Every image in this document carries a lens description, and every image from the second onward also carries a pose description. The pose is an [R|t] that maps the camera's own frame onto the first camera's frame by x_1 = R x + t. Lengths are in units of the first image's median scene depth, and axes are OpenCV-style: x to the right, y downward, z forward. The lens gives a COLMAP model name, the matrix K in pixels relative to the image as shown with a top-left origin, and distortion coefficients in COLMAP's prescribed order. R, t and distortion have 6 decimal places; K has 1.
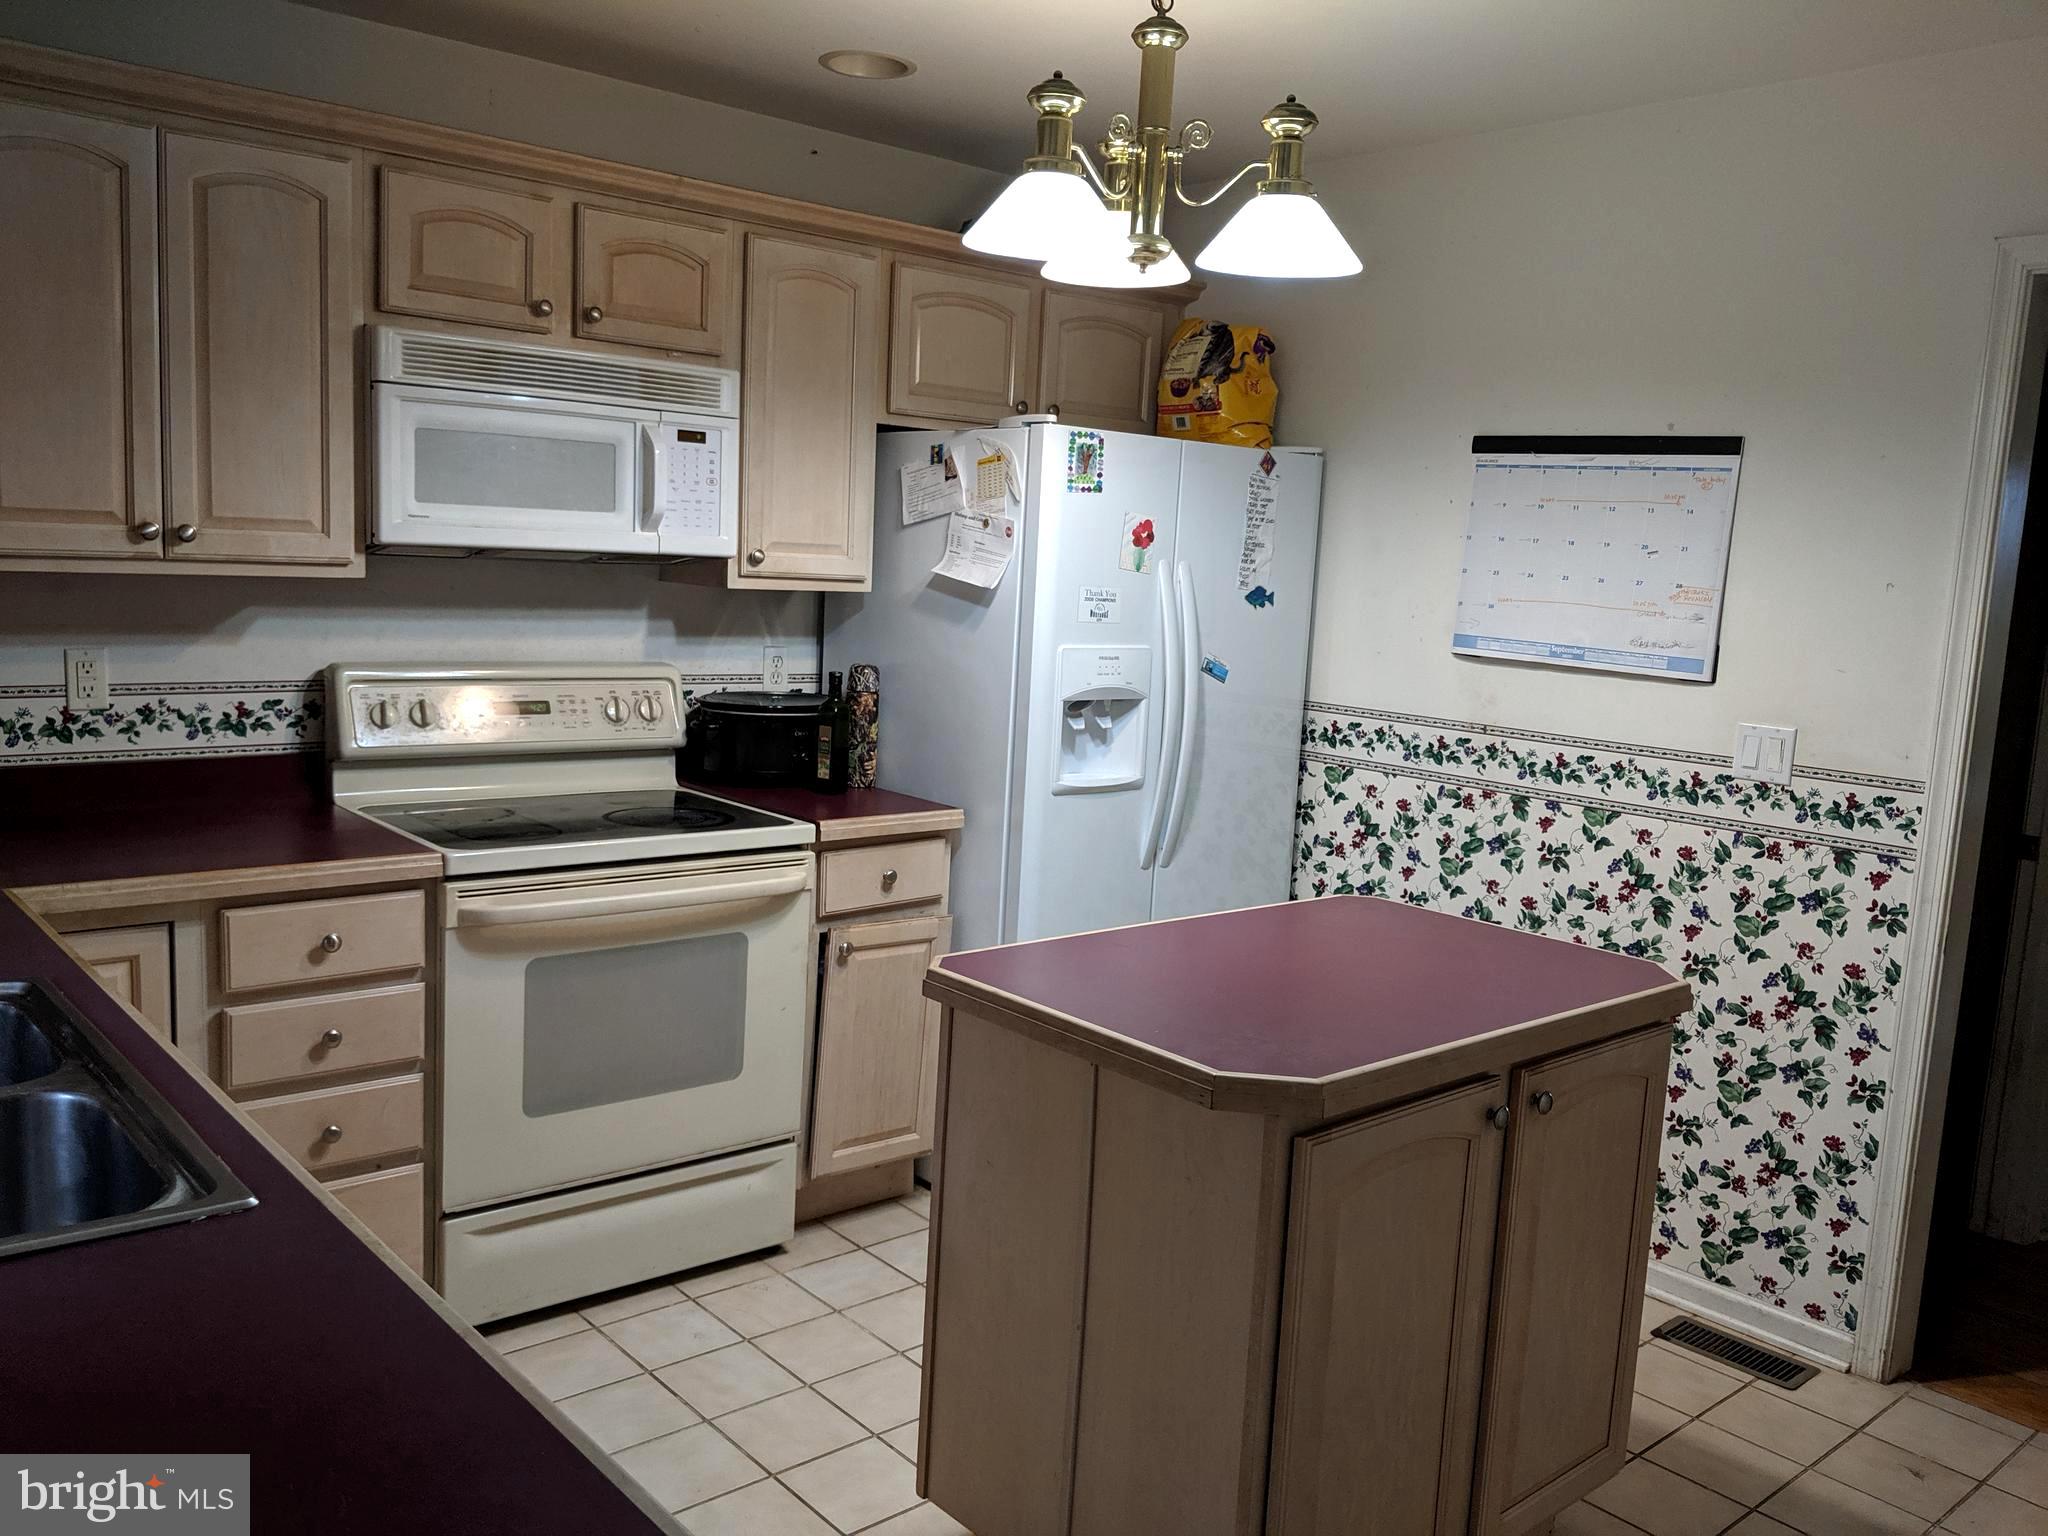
lens RADIAL K [[1624.8, 0, 1003.5], [0, 1624.8, 770.1], [0, 0, 1]] dist [0.030728, -0.023621]
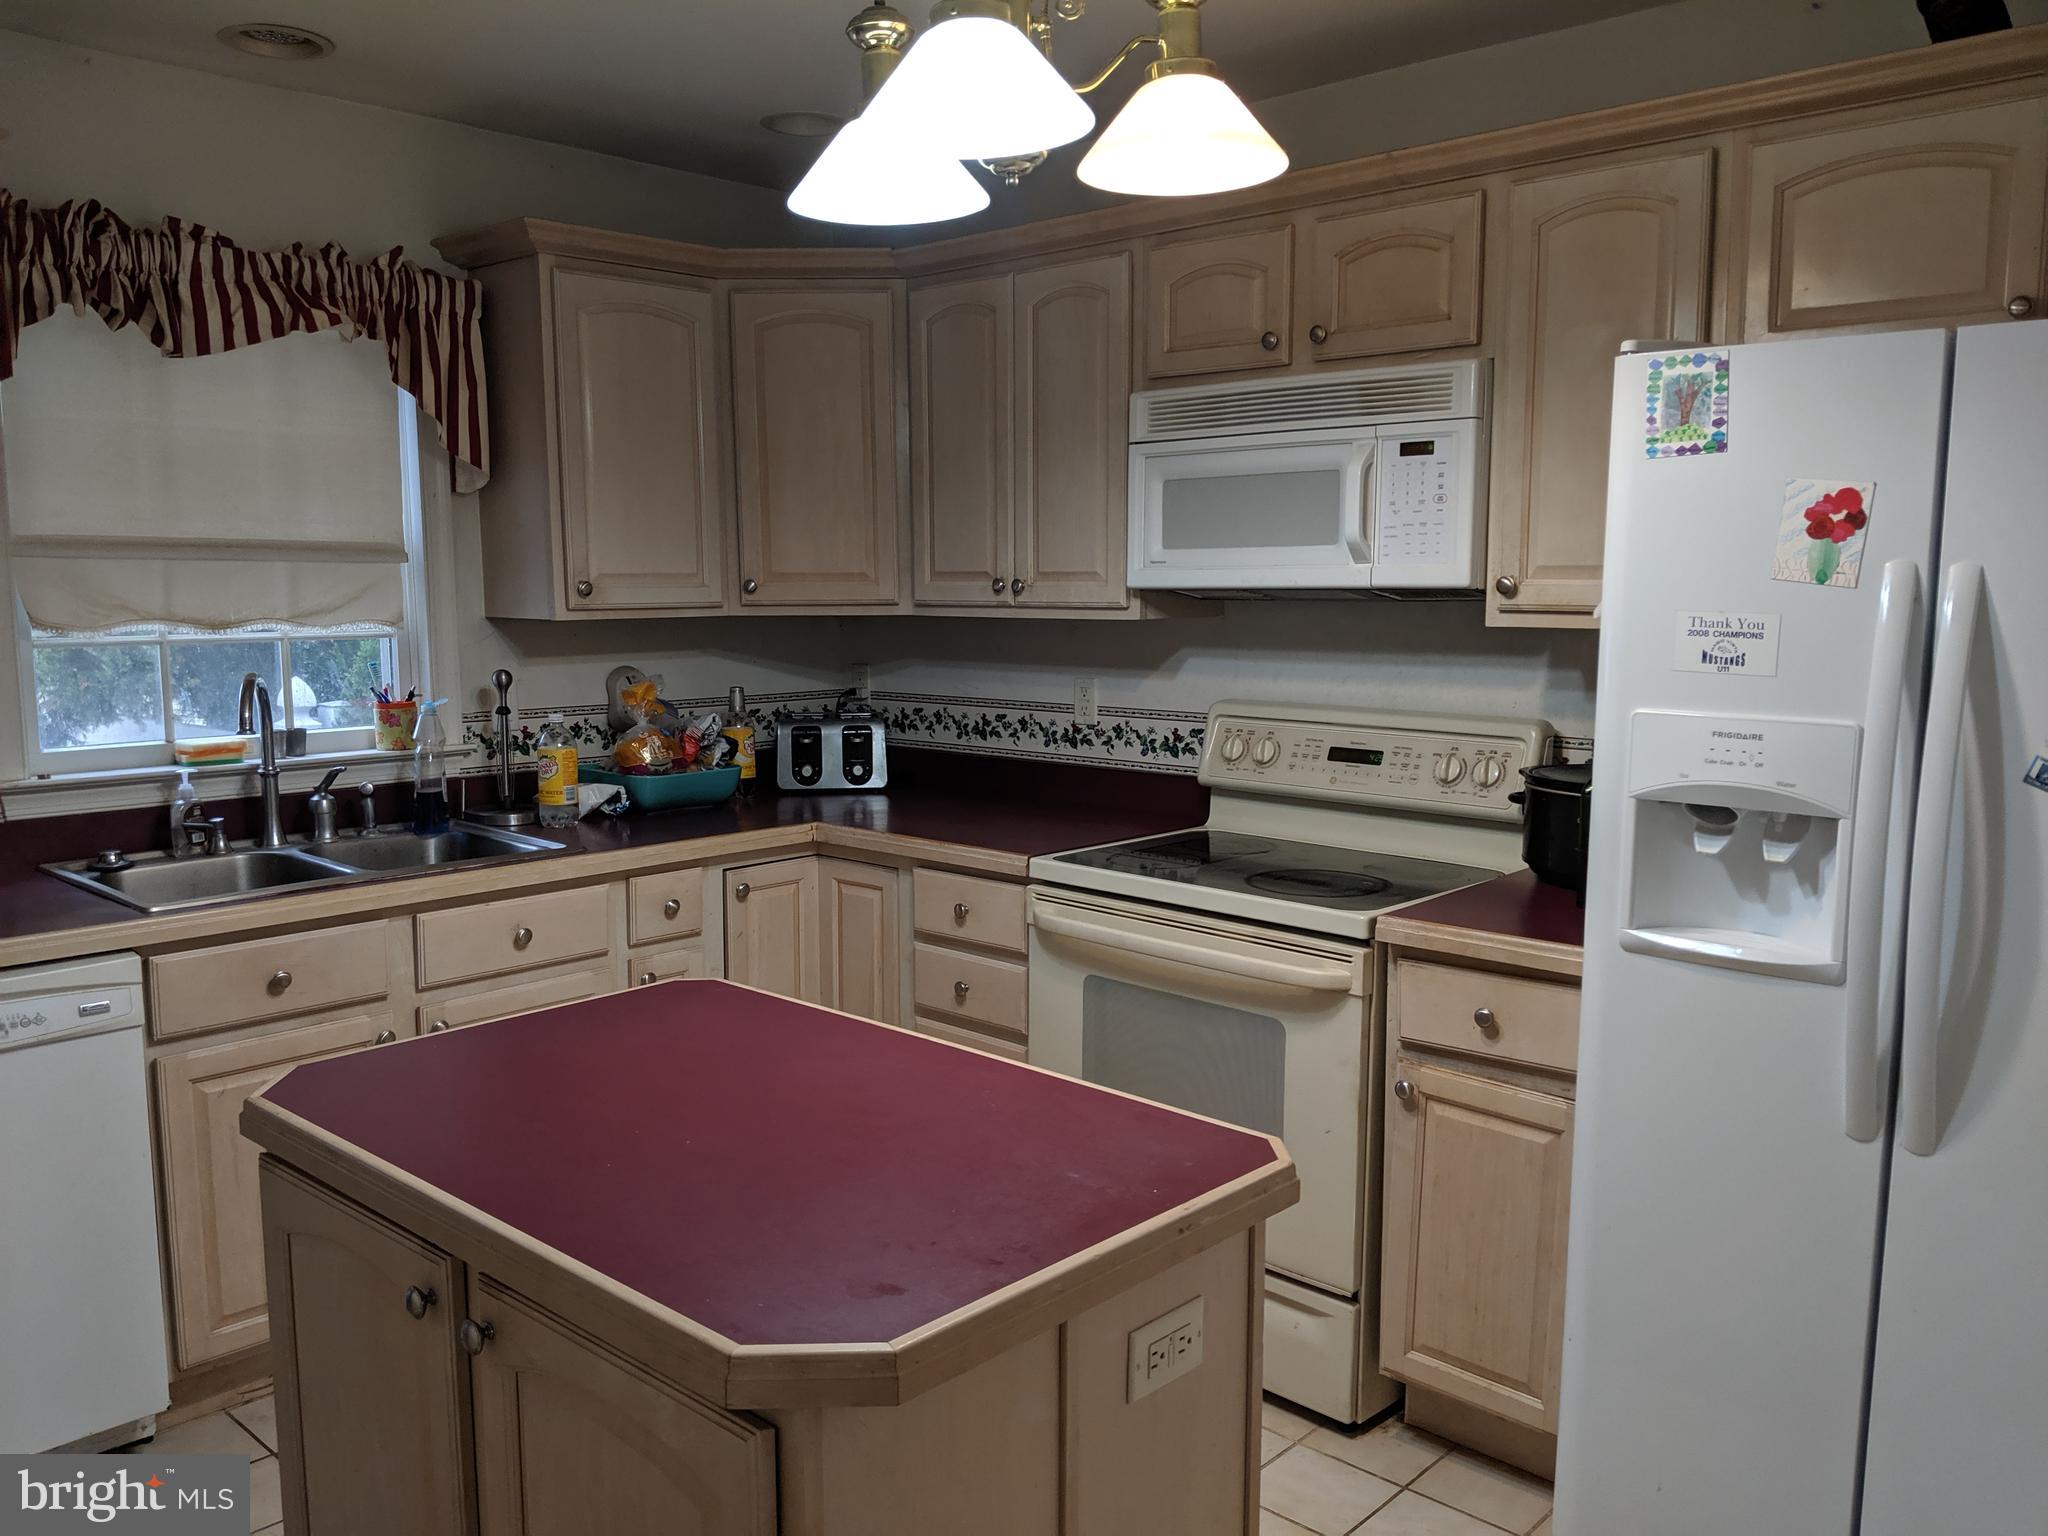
lens RADIAL K [[1624.8, 0, 1011.5], [0, 1624.8, 777.5], [0, 0, 1]] dist [0.030728, -0.023621]
pose [[0.098984, 0.074548, -0.992293, 0.656519], [-0.128790, 0.989762, 0.061511, -0.060904], [0.986719, 0.121709, 0.107572, 0.733052]]
